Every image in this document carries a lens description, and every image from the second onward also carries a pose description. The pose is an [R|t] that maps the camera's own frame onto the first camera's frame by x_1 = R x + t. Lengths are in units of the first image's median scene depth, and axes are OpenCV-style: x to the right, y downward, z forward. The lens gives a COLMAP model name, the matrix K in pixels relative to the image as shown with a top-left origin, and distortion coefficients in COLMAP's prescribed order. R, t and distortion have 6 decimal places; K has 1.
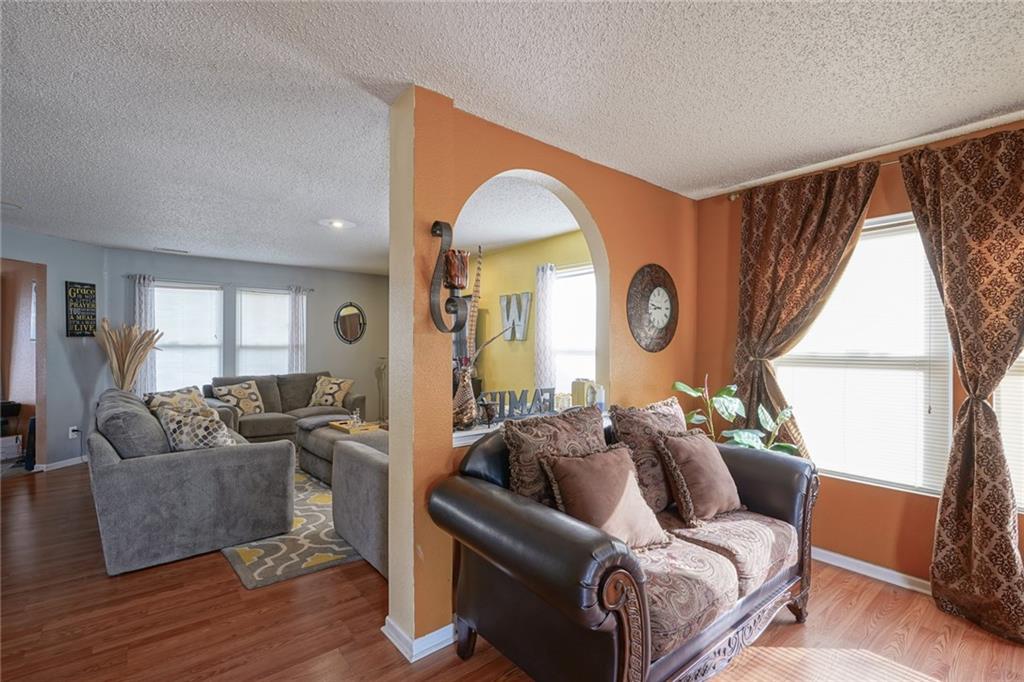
lens RADIAL K [[459.6, 0, 510.3], [0, 459.6, 345.6], [0, 0, 1]] dist [-0.010865, 0.004446]
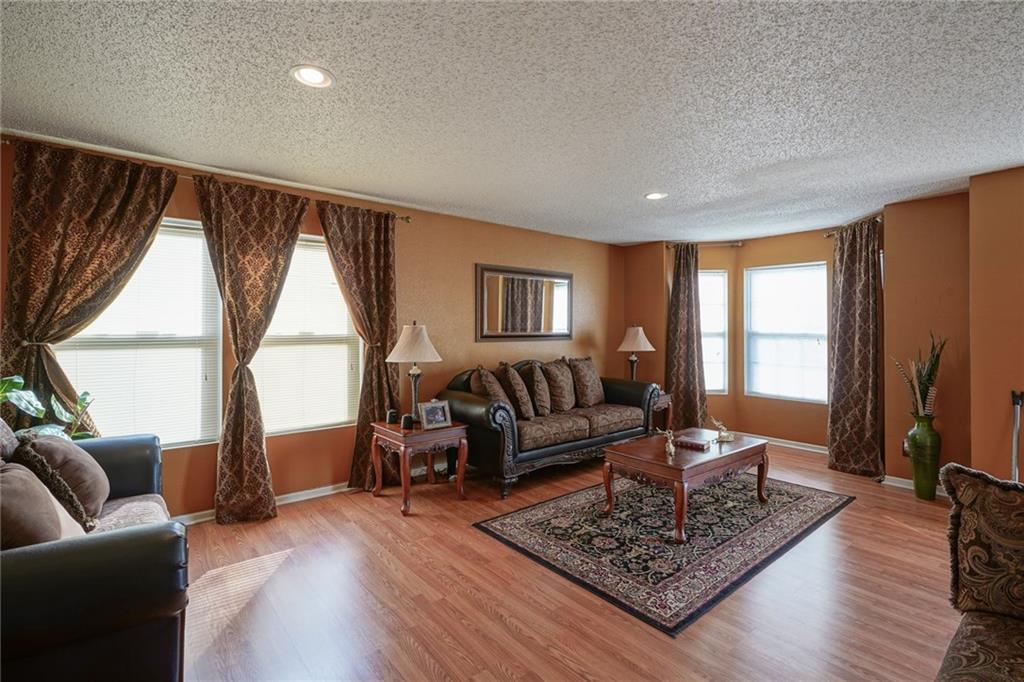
lens RADIAL K [[480.0, 0, 518.6], [0, 480.0, 319.8], [0, 0, 1]] dist [-0.008621, 0.000296]
pose [[-0.016005, 0.015672, 0.999749, -0.277314], [-0.001096, 0.999876, -0.015691, -0.001415], [-0.999871, -0.001347, -0.015986, 0.086068]]
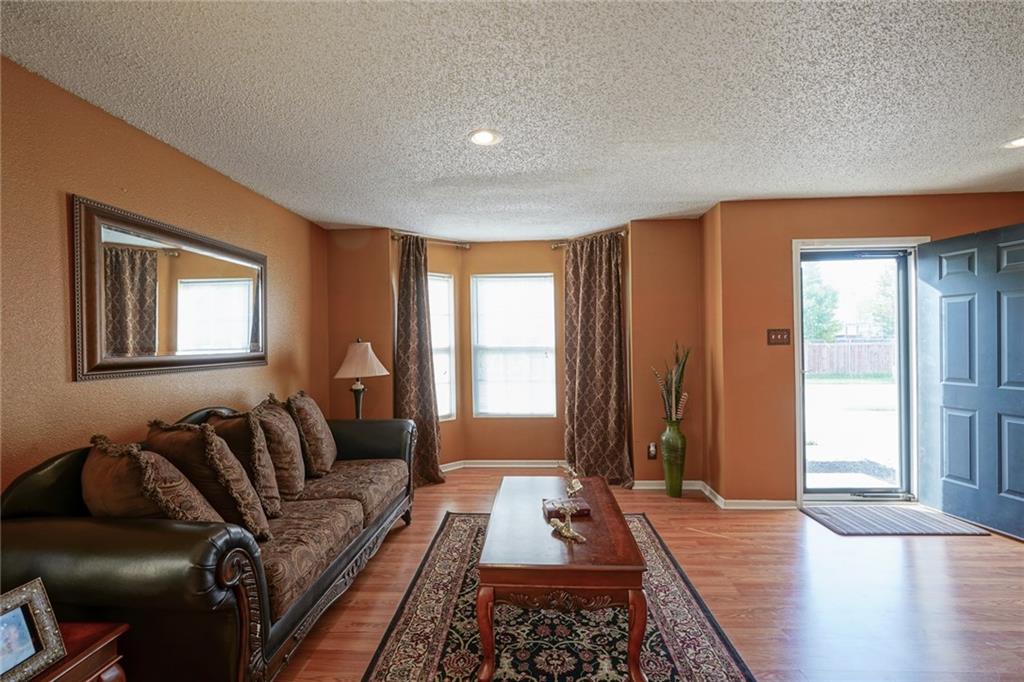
lens RADIAL K [[459.6, 0, 513.7], [0, 459.6, 343.3], [0, 0, 1]] dist [-0.010865, 0.004446]
pose [[-0.741942, 0.010856, 0.670376, 0.257633], [0.016728, 0.999857, 0.002322, 0.002087], [-0.670255, 0.012937, -0.742018, 0.220784]]
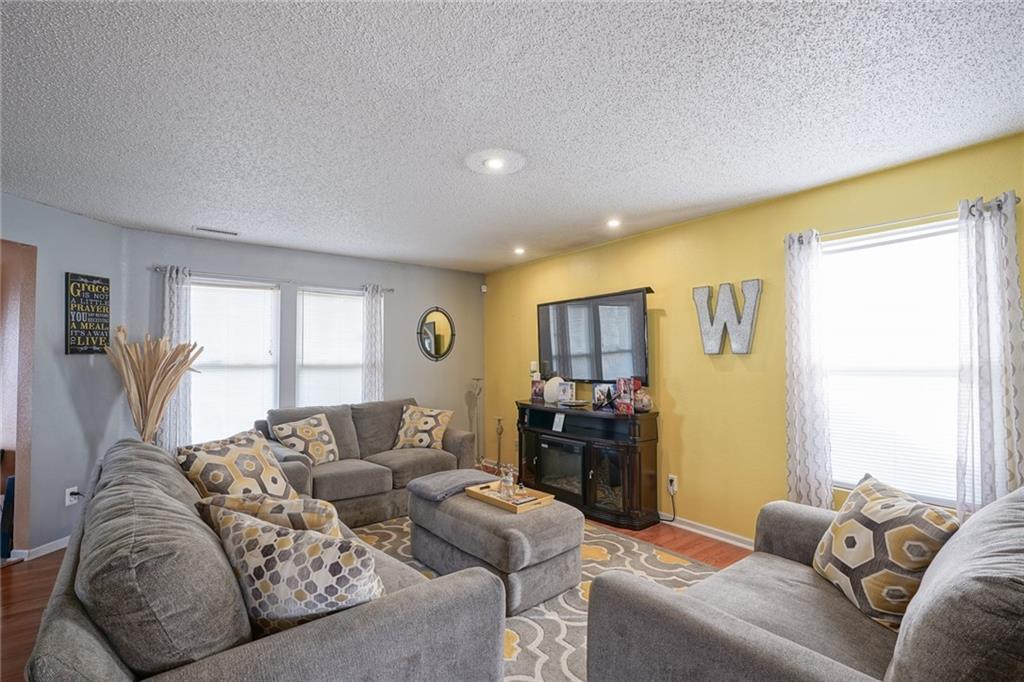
lens RADIAL K [[459.6, 0, 510.1], [0, 459.6, 345.6], [0, 0, 1]] dist [-0.010865, 0.004446]
pose [[0.999401, -0.009559, -0.033274, -0.358279], [0.008433, 0.999393, -0.033794, -0.004816], [0.033577, 0.033493, 0.998875, 0.426985]]
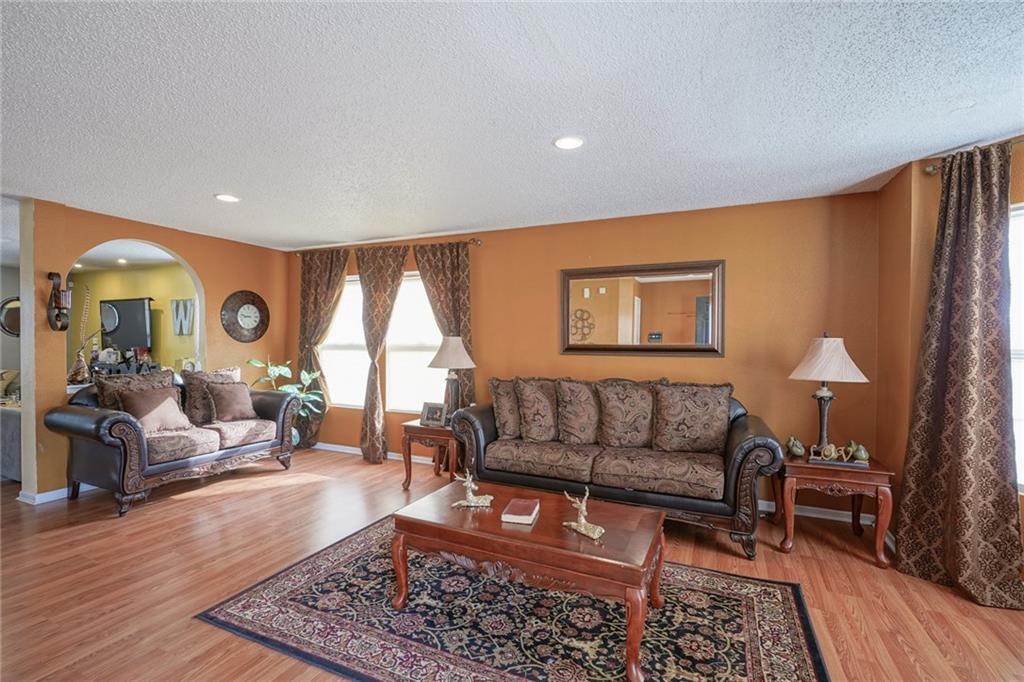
lens RADIAL K [[459.6, 0, 505.5], [0, 459.6, 346.1], [0, 0, 1]] dist [-0.010865, 0.004446]
pose [[0.897859, -0.003716, 0.440266, 0.335424], [-0.002205, 0.999914, 0.012936, 0.002653], [-0.440277, -0.012586, 0.897774, -0.736113]]
